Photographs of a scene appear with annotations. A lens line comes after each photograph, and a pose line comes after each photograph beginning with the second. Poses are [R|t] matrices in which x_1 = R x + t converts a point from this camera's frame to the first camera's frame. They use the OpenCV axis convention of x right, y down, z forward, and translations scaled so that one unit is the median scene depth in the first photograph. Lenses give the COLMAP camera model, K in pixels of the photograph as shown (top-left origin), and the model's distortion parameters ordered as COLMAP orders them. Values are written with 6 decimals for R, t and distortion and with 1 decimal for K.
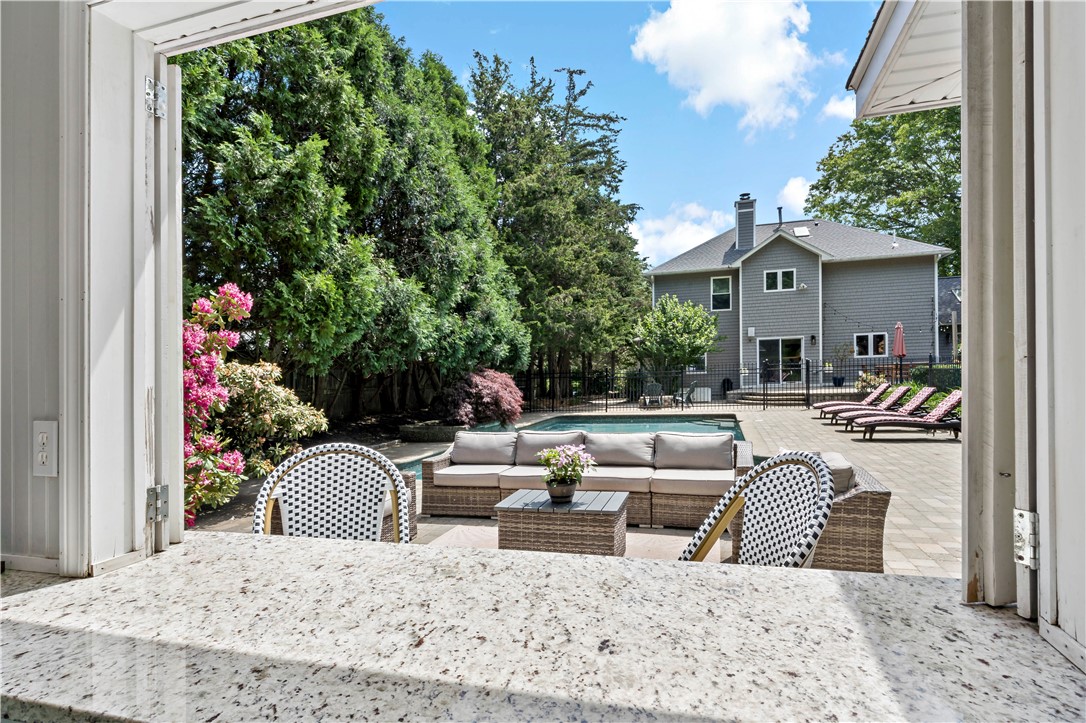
lens RADIAL K [[576.3, 0, 542.7], [0, 576.3, 376.8], [0, 0, 1]] dist [-0.002196, -0.000419]
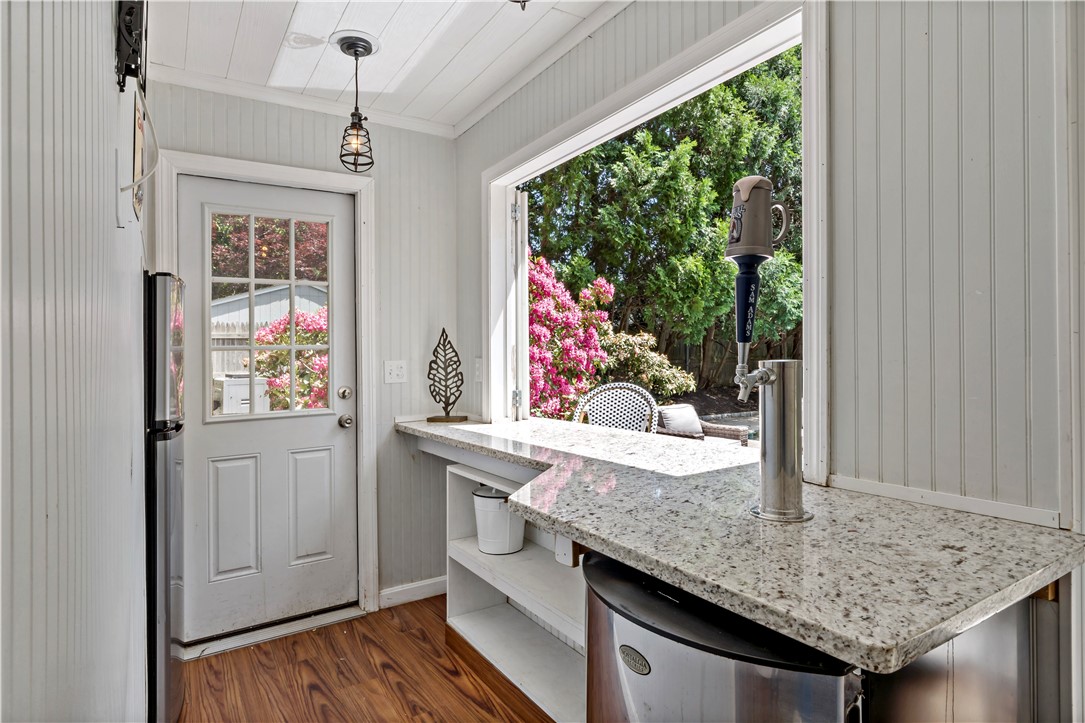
lens RADIAL K [[596.3, 0, 541.8], [0, 596.3, 396.2], [0, 0, 1]] dist [0.001360, -0.001740]
pose [[0.765858, 0.060823, -0.640127, 0.101807], [-0.008794, 0.996414, 0.084155, 0.002427], [0.642950, -0.058821, 0.763646, -0.079816]]
